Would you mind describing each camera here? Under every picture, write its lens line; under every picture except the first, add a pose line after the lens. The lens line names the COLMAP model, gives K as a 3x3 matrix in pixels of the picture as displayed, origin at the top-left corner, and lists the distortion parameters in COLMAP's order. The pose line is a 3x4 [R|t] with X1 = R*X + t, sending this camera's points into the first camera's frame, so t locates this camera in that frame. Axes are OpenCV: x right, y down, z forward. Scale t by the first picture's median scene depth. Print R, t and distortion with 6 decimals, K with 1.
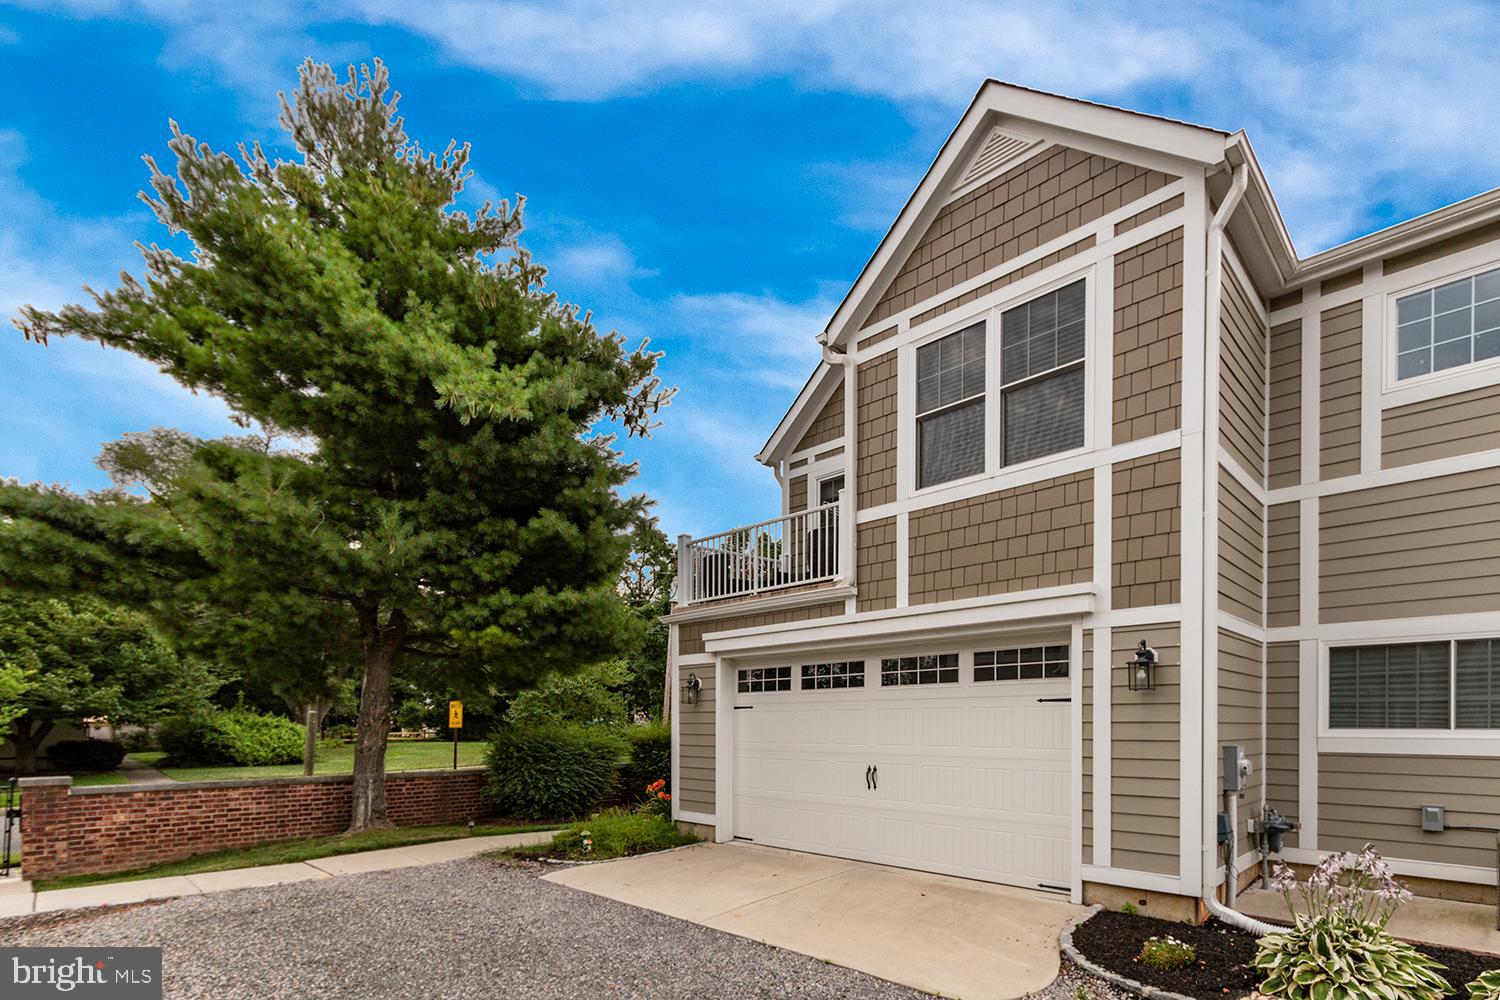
lens RADIAL K [[697.9, 0, 750.0], [0, 697.9, 500.0], [0, 0, 1]] dist [0.001035, 0.000360]
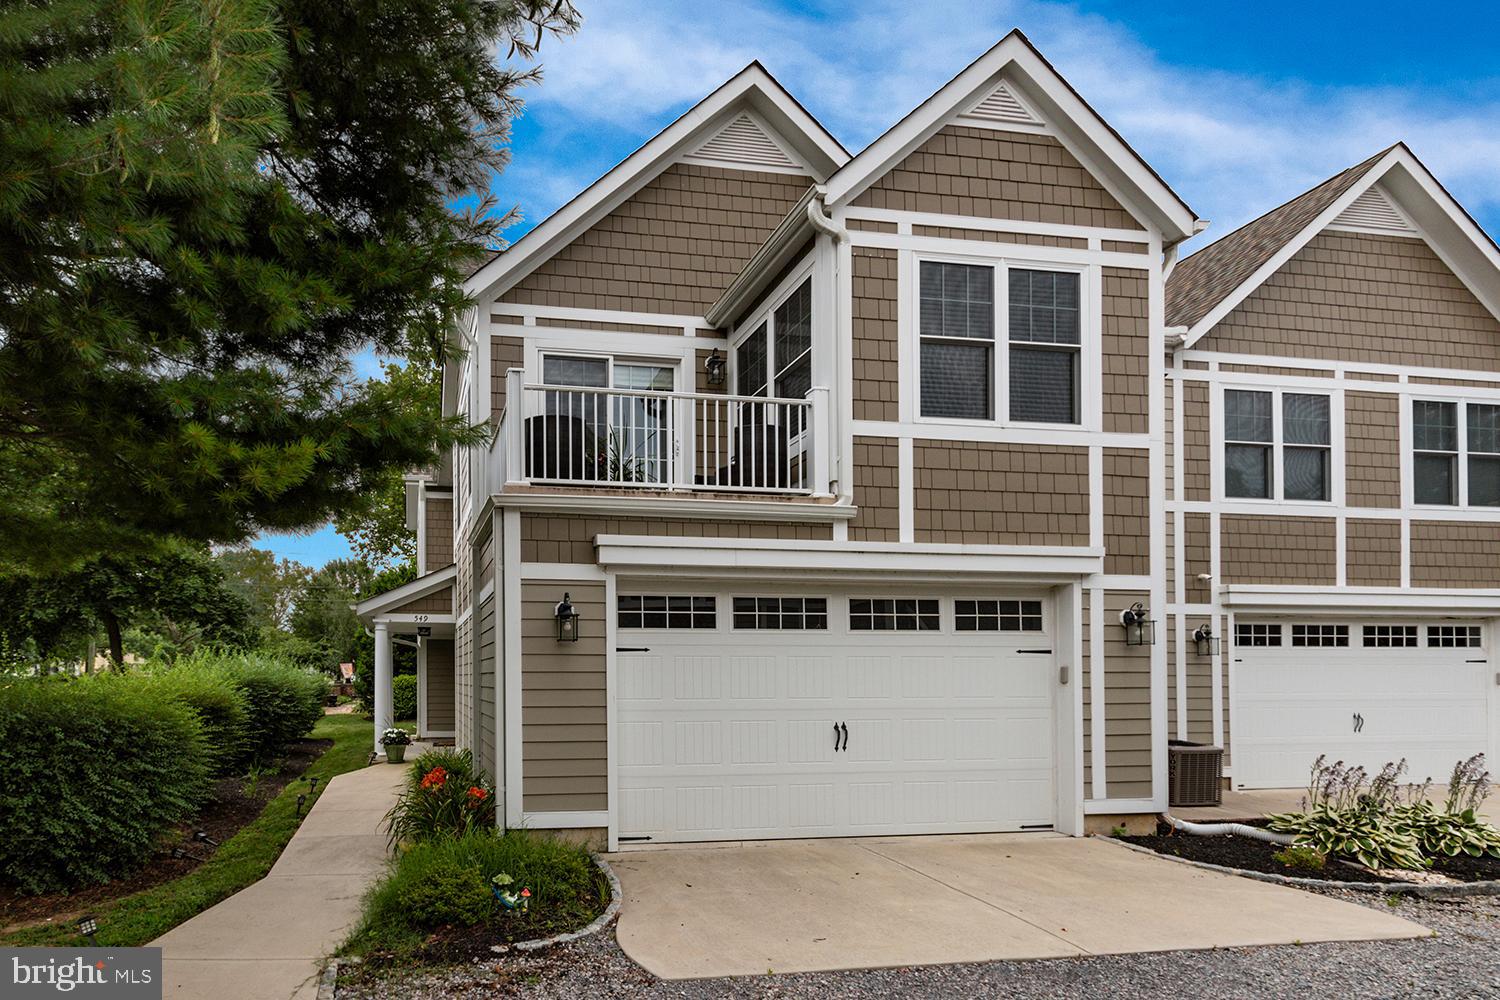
lens RADIAL K [[724.0, 0, 749.9], [0, 724.0, 506.9], [0, 0, 1]] dist [0.001047, -0.000016]
pose [[0.602645, 0.180596, 0.777306, -0.592664], [-0.245009, 0.968883, -0.035150, 0.184702], [-0.759466, -0.169264, 0.628140, 0.571585]]
